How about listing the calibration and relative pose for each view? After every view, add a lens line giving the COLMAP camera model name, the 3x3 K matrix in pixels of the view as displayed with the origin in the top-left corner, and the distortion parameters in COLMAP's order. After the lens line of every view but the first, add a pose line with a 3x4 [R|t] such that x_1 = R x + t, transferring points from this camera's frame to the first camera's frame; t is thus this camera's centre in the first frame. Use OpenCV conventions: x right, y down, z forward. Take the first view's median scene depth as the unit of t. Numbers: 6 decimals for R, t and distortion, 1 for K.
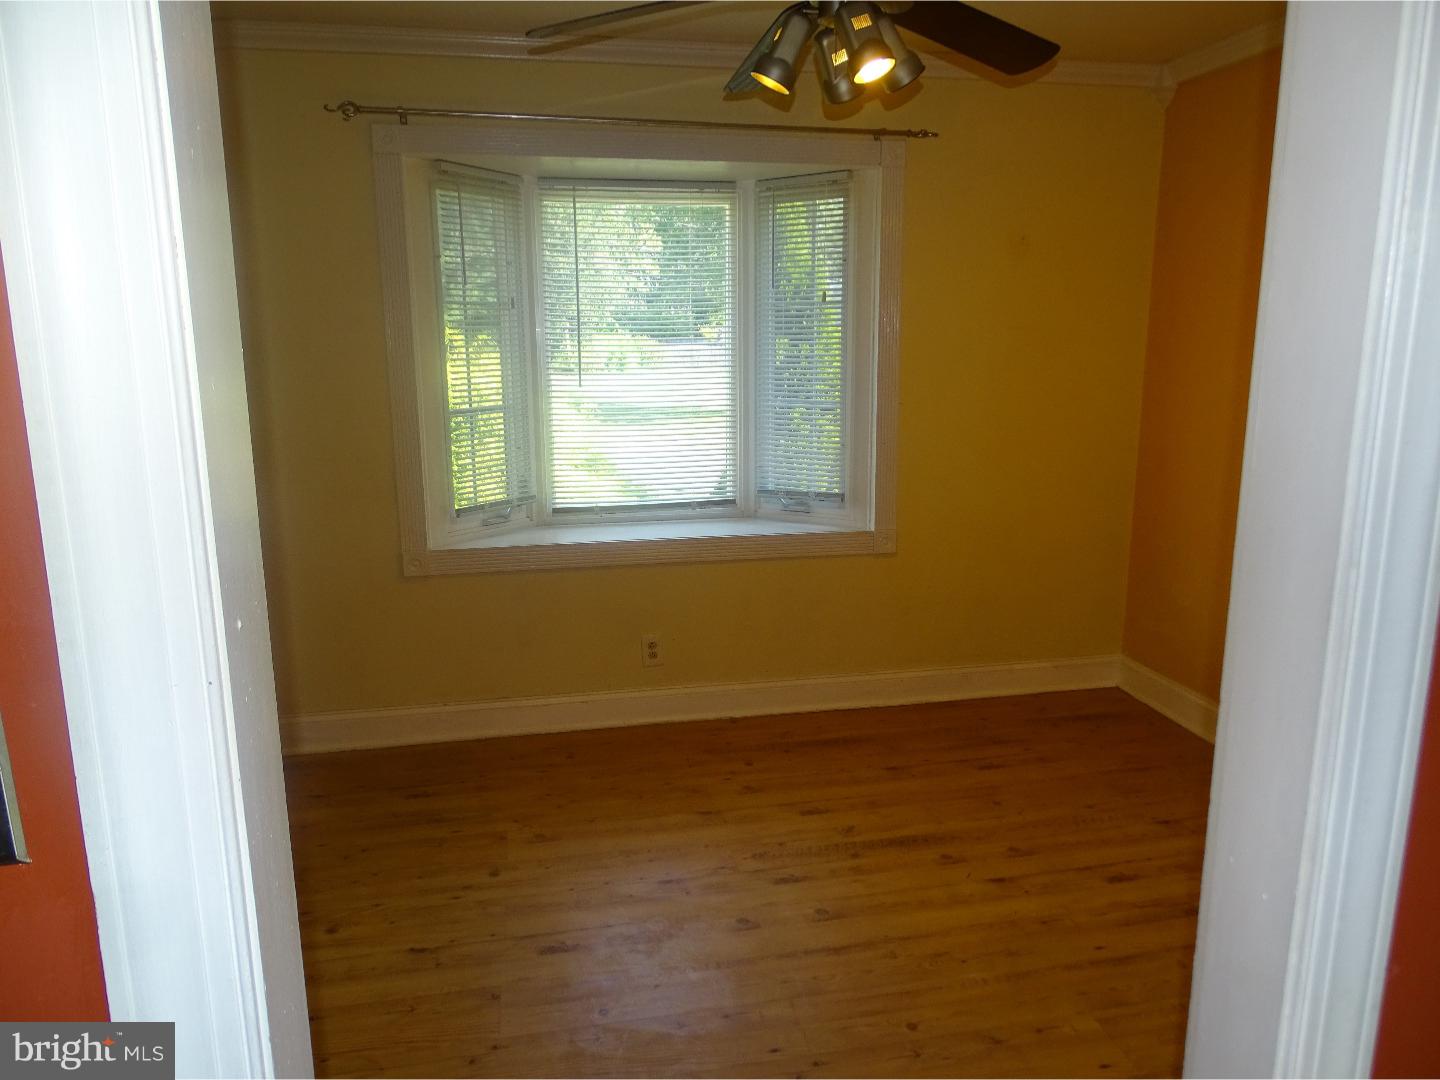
lens RADIAL K [[1027.5, 0, 720.8], [0, 1027.5, 534.4], [0, 0, 1]] dist [0.004901, 0.009141]
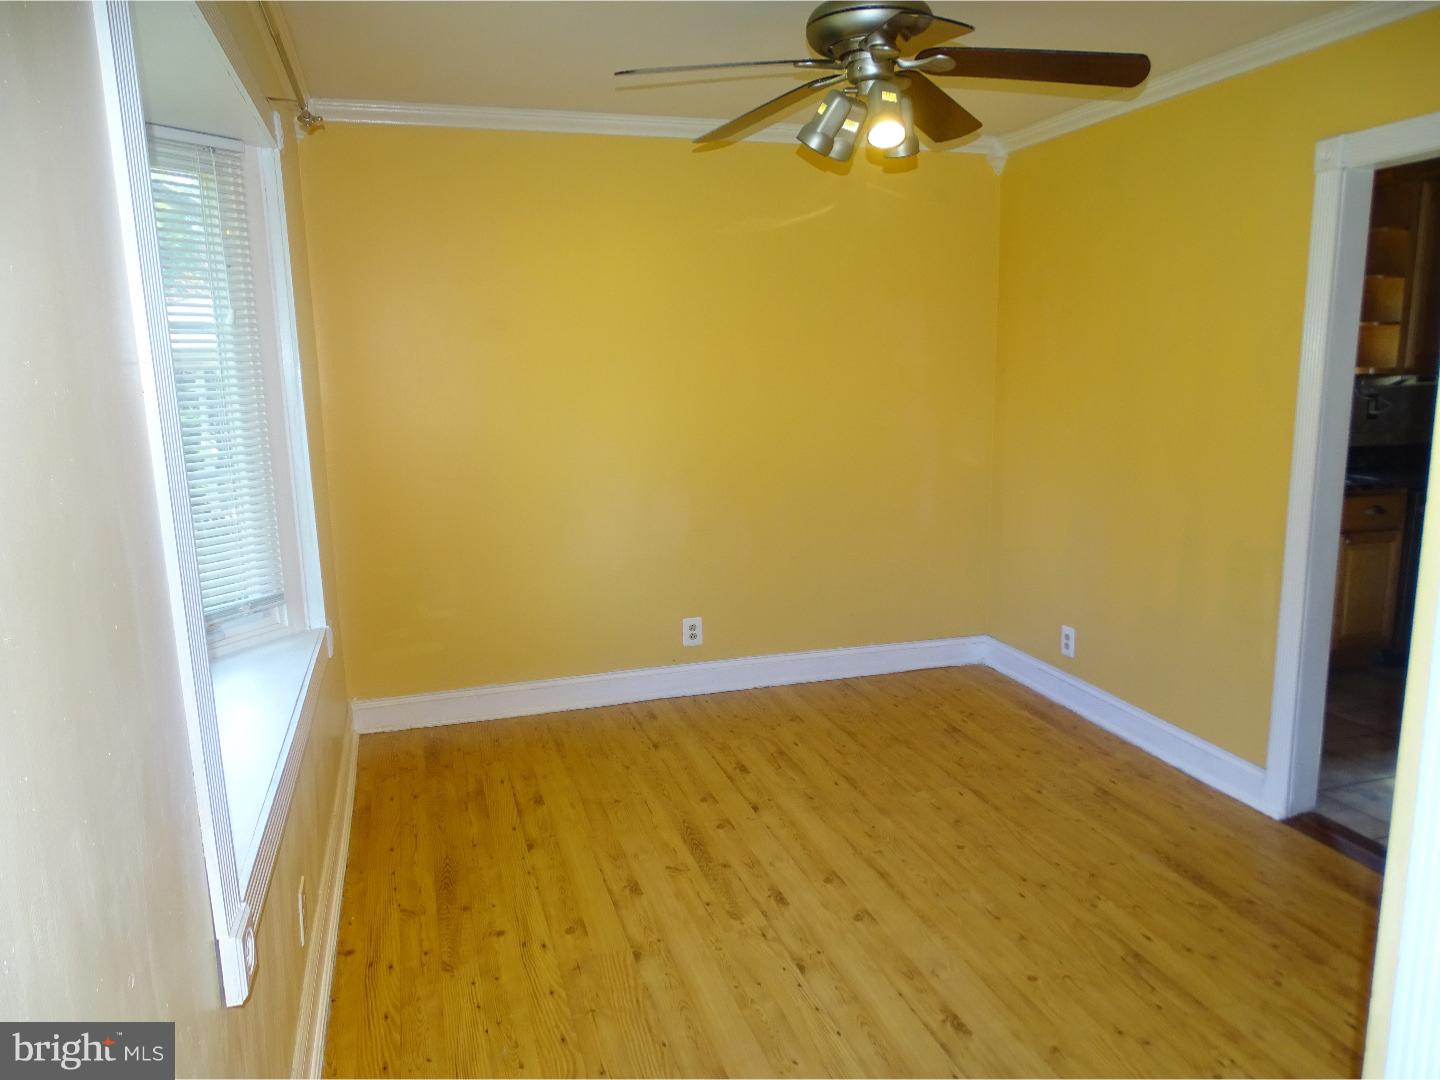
lens RADIAL K [[1027.5, 0, 721.7], [0, 1027.5, 543.5], [0, 0, 1]] dist [0.004901, 0.009141]
pose [[-0.087469, -0.167817, 0.981930, -0.804221], [0.228863, 0.955956, 0.183765, -0.177605], [-0.969521, 0.240801, -0.045210, 0.961131]]
